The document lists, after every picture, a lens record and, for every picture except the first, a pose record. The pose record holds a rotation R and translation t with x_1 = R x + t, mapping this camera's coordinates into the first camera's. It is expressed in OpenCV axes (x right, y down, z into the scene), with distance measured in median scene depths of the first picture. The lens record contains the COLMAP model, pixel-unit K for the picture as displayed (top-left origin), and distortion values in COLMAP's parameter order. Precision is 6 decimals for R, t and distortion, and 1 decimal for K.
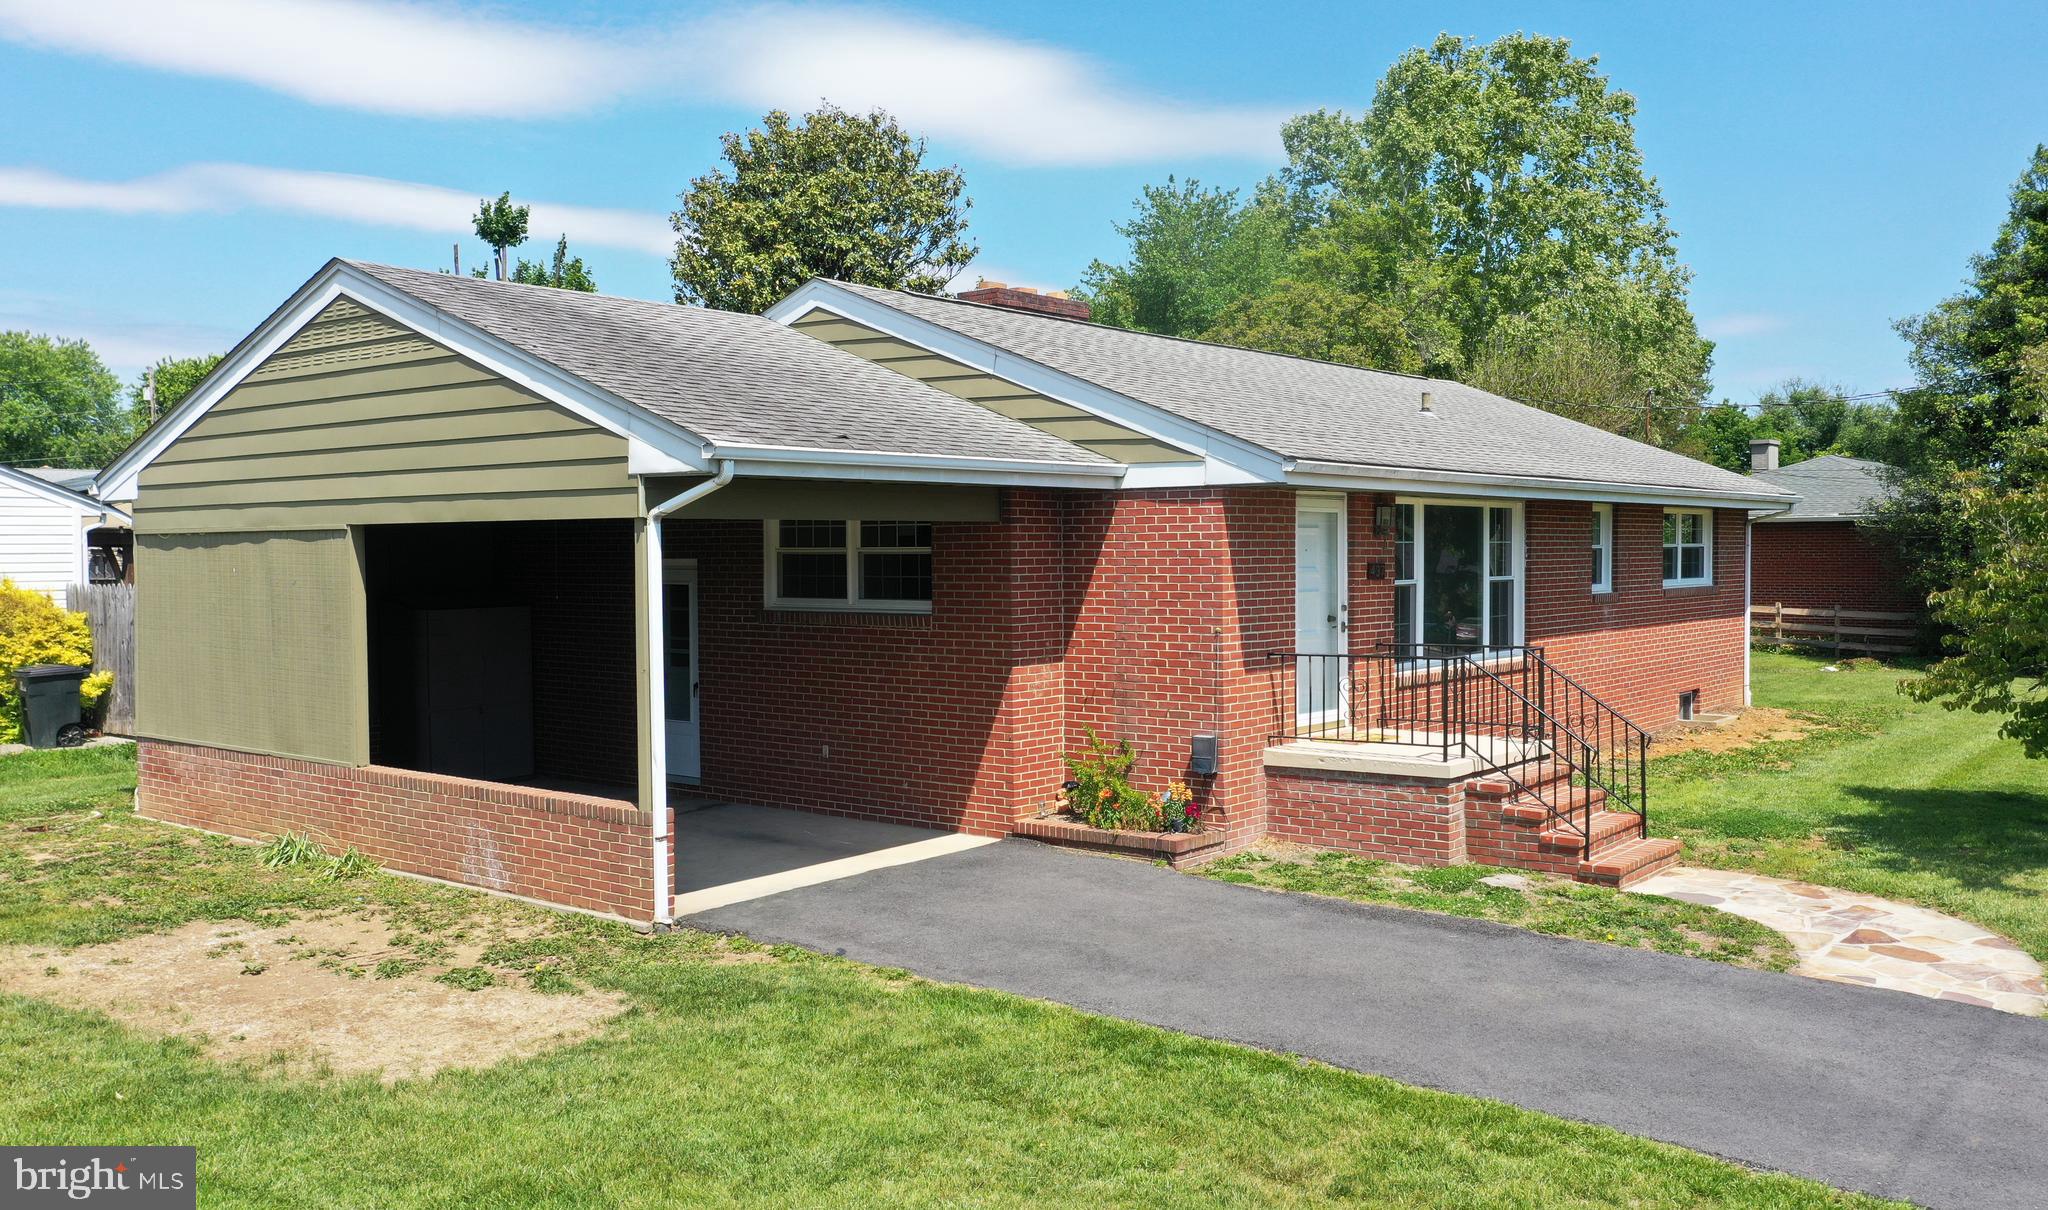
lens RADIAL K [[1706.0, 0, 1094.1], [0, 1706.0, 617.9], [0, 0, 1]] dist [-0.007359, -0.004451]
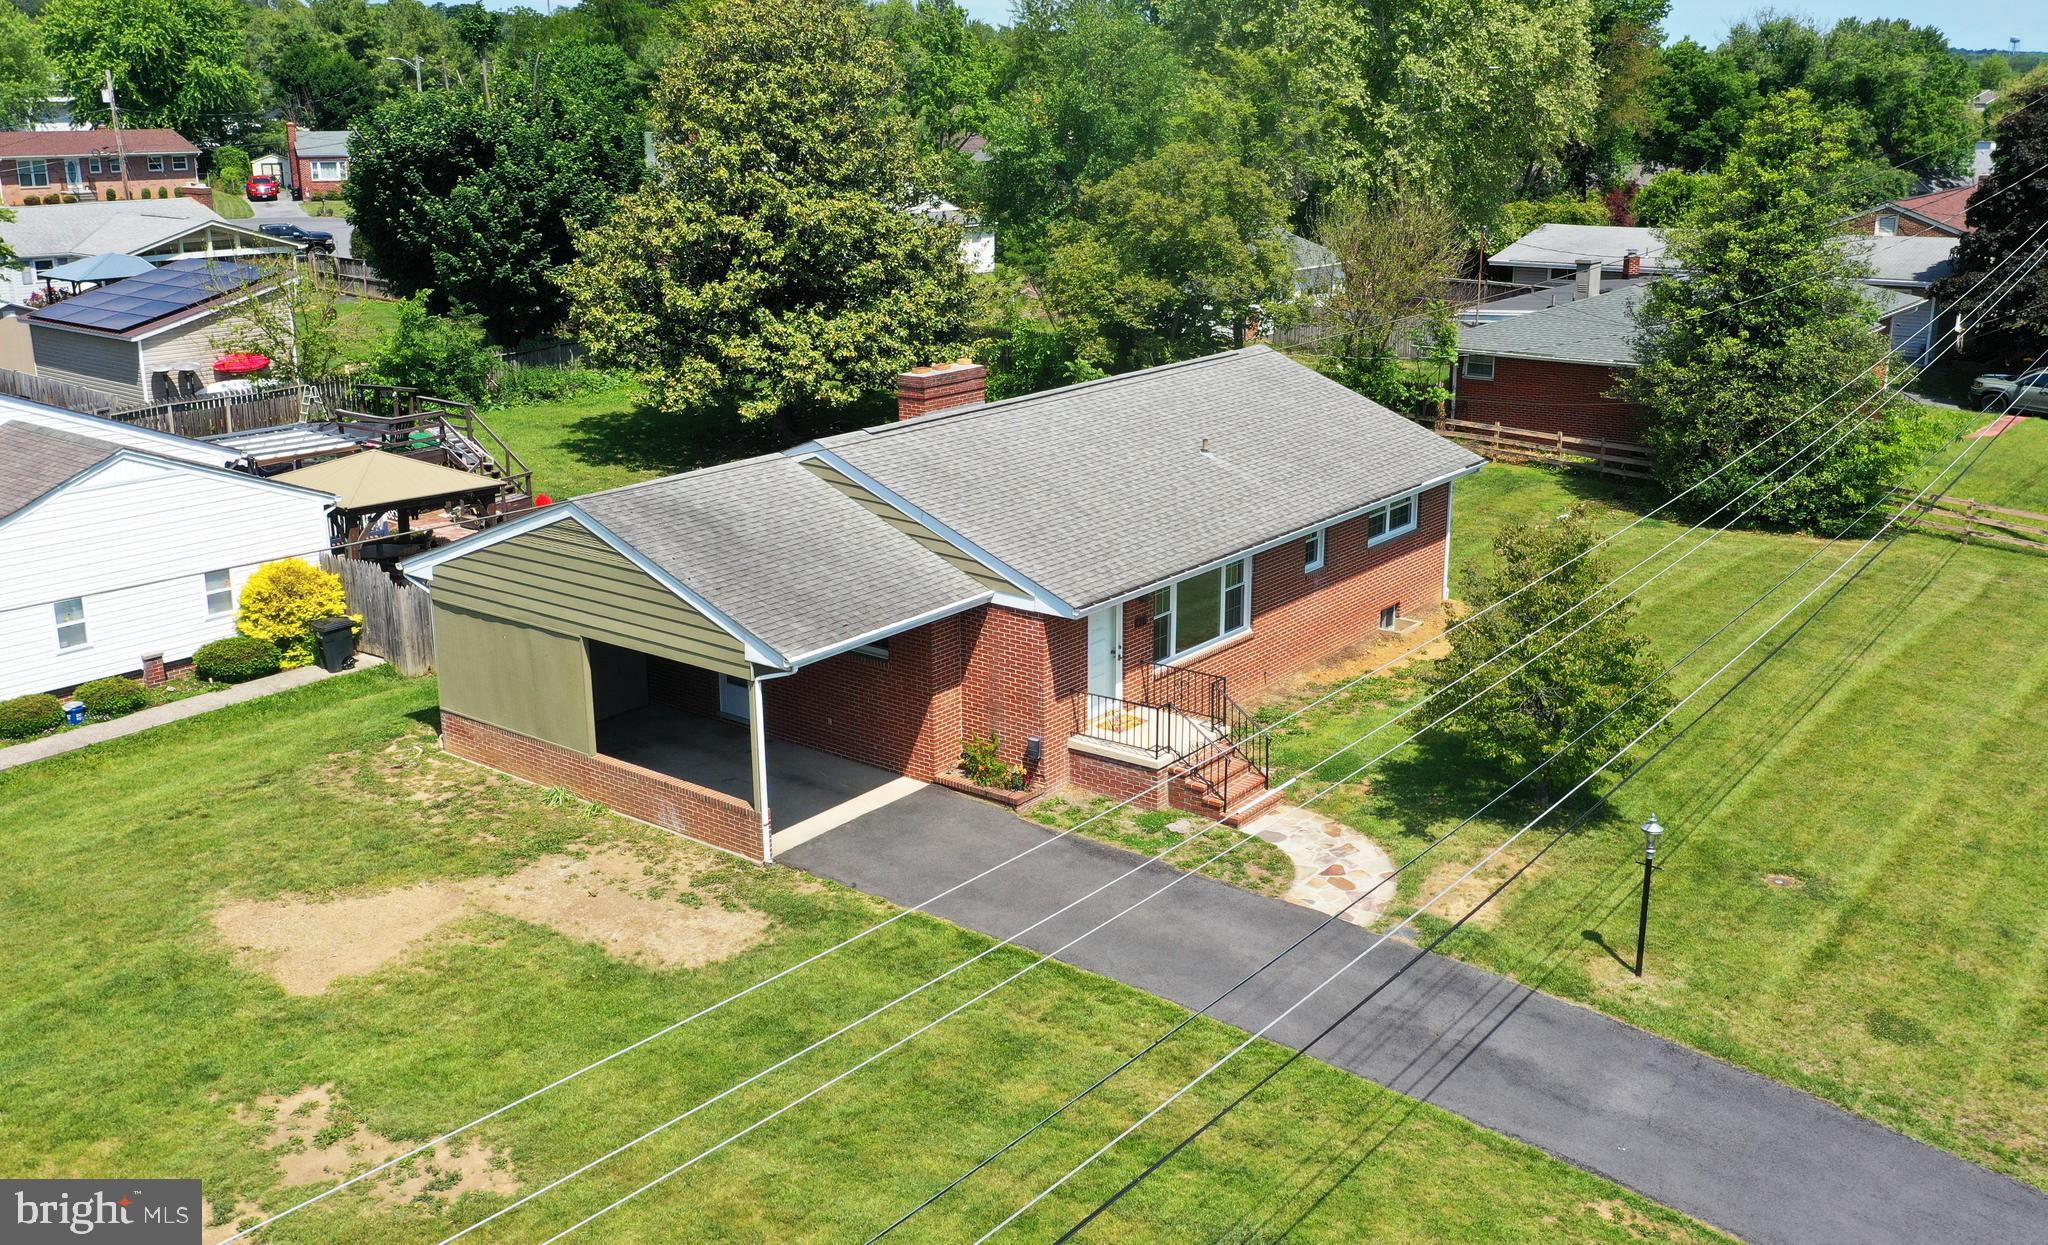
lens RADIAL K [[1844.7, 0, 1022.5], [0, 1844.7, 621.2], [0, 0, 1]] dist [0.000089, 0.007023]
pose [[0.999918, 0.001561, -0.012724, 0.076218], [0.001495, 0.971582, 0.236699, -0.534384], [0.012732, -0.236699, 0.971500, -0.945472]]
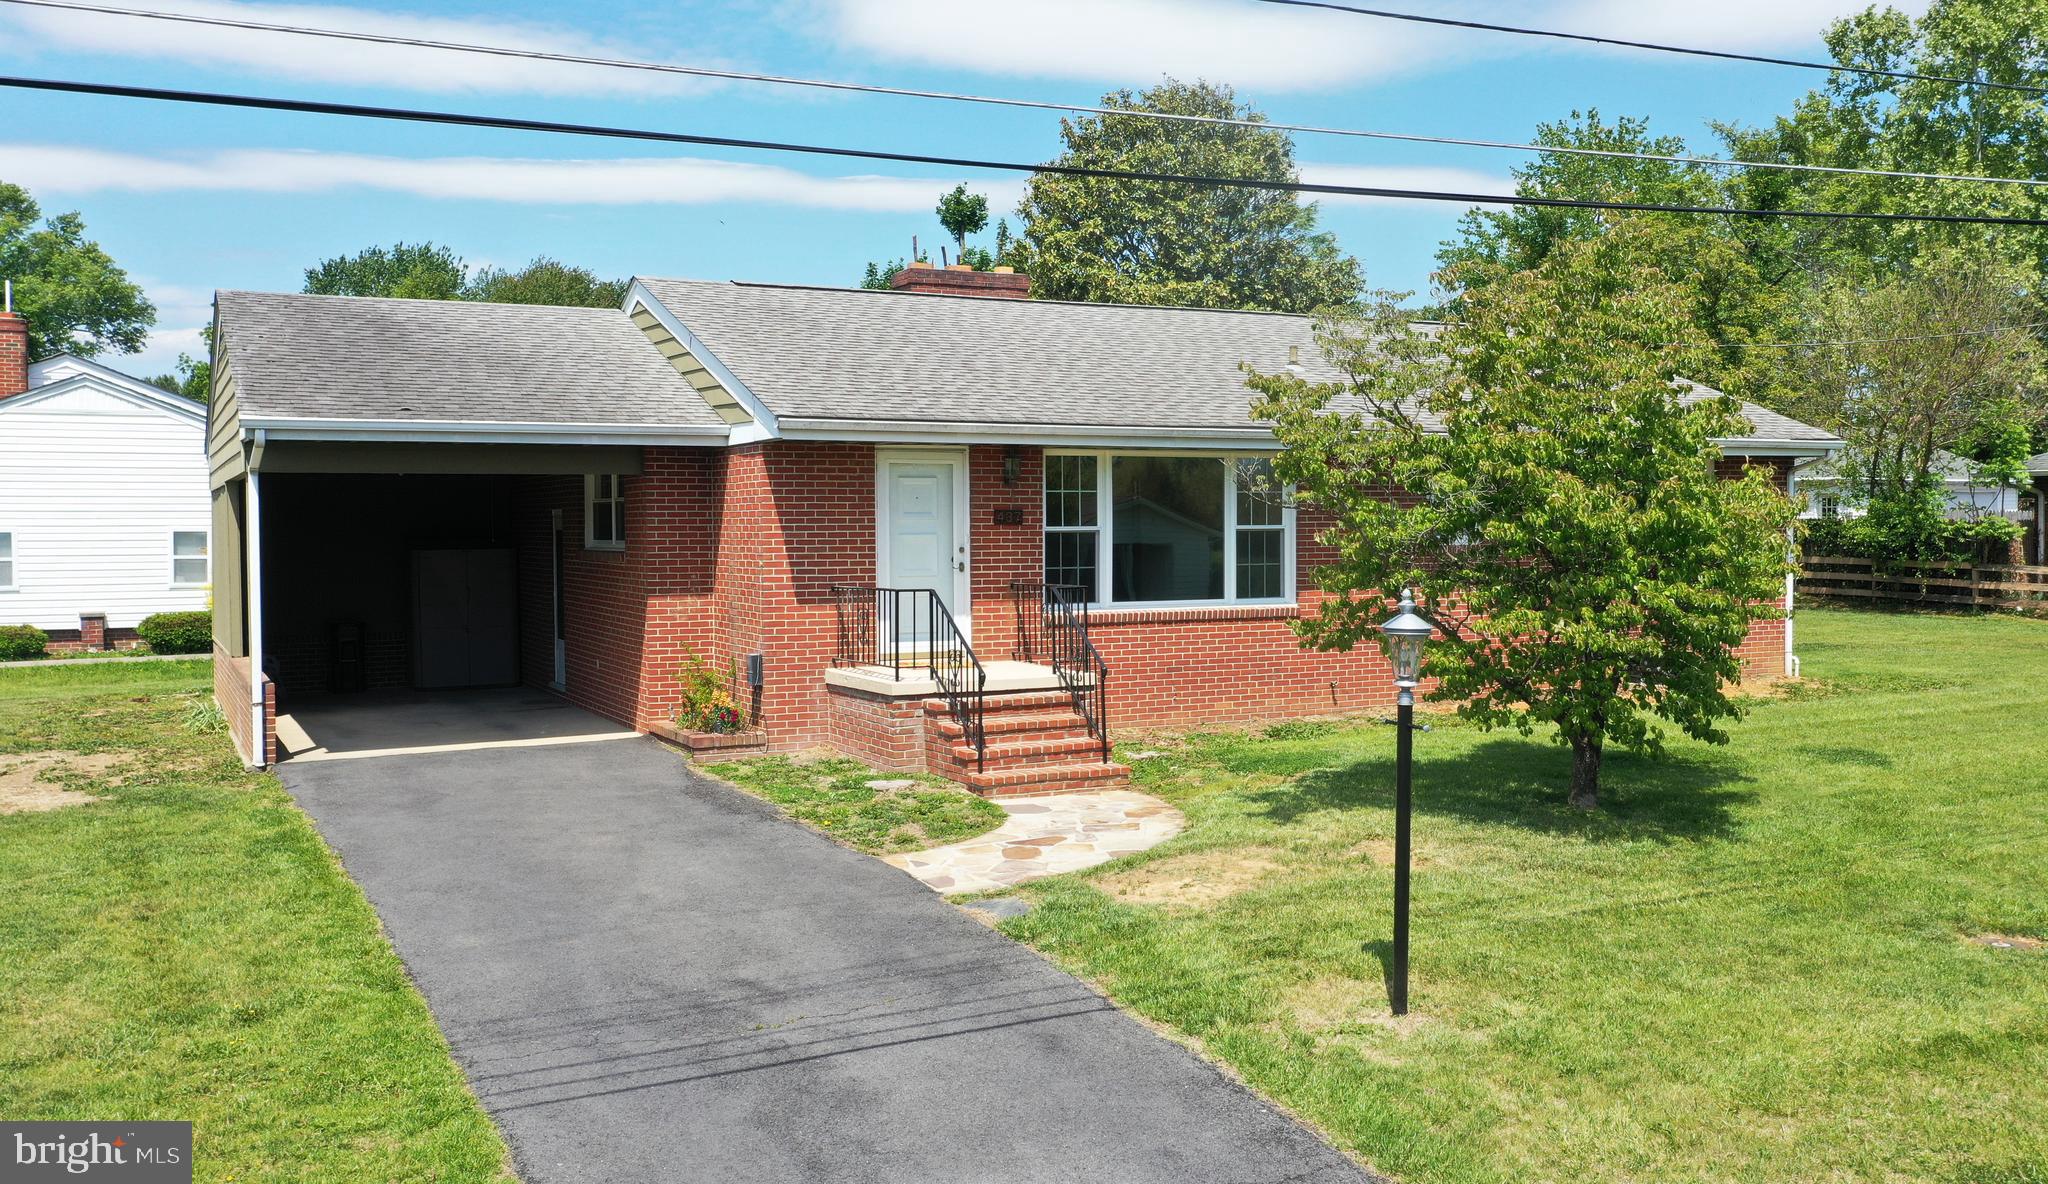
lens RADIAL K [[1811.7, 0, 1075.8], [0, 1811.7, 575.6], [0, 0, 1]] dist [-0.000746, -0.013122]
pose [[0.907243, 0.011340, -0.420454, 0.776590], [-0.015128, 0.999869, -0.005675, 0.018069], [0.420334, 0.011509, 0.907296, -0.040473]]
